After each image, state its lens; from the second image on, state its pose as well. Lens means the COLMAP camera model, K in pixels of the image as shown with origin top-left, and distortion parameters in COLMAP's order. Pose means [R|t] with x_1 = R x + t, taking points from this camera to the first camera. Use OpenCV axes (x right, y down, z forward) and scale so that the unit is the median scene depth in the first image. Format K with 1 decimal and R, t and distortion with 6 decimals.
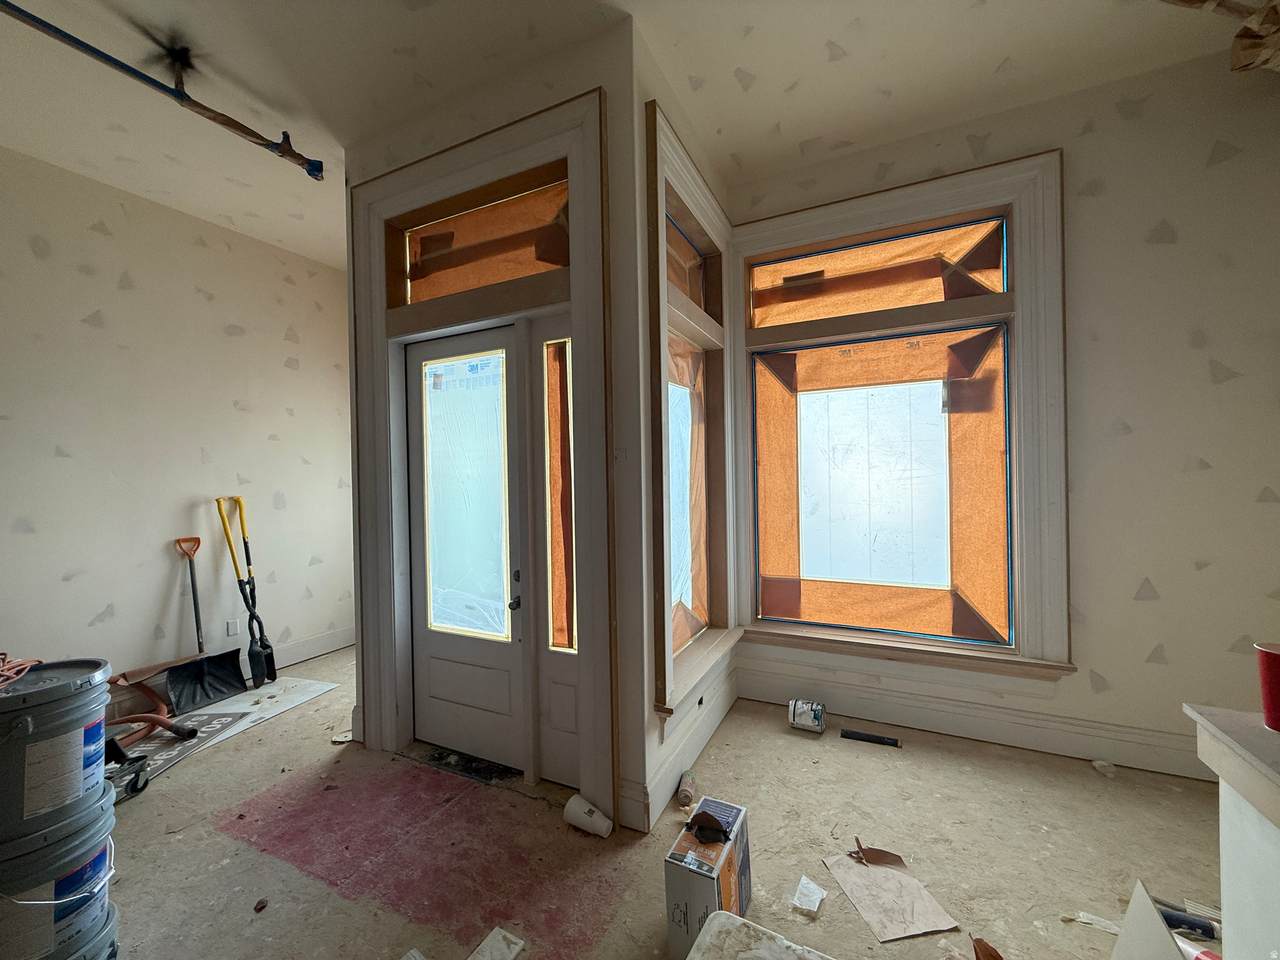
lens RADIAL K [[505.5, 0, 638.8], [0, 505.5, 482.6], [0, 0, 1]] dist [-0.000815, 0.000346]
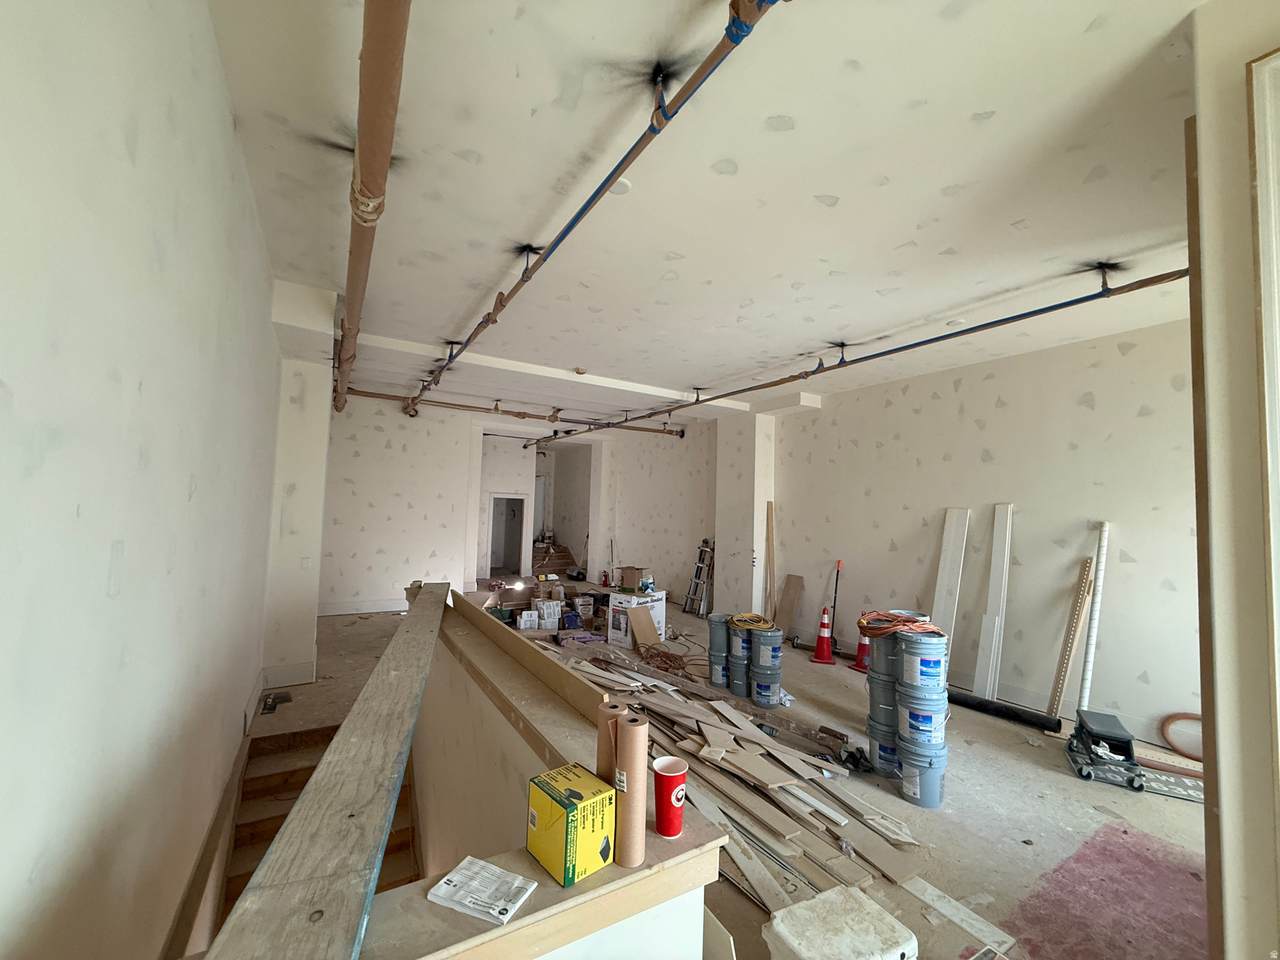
lens RADIAL K [[505.5, 0, 641.9], [0, 505.5, 477.9], [0, 0, 1]] dist [-0.000815, 0.000346]
pose [[-0.525828, -0.055221, -0.848797, 0.770383], [-0.030465, 0.998473, -0.046085, -0.103432], [0.850045, 0.001626, -0.526707, 0.501771]]
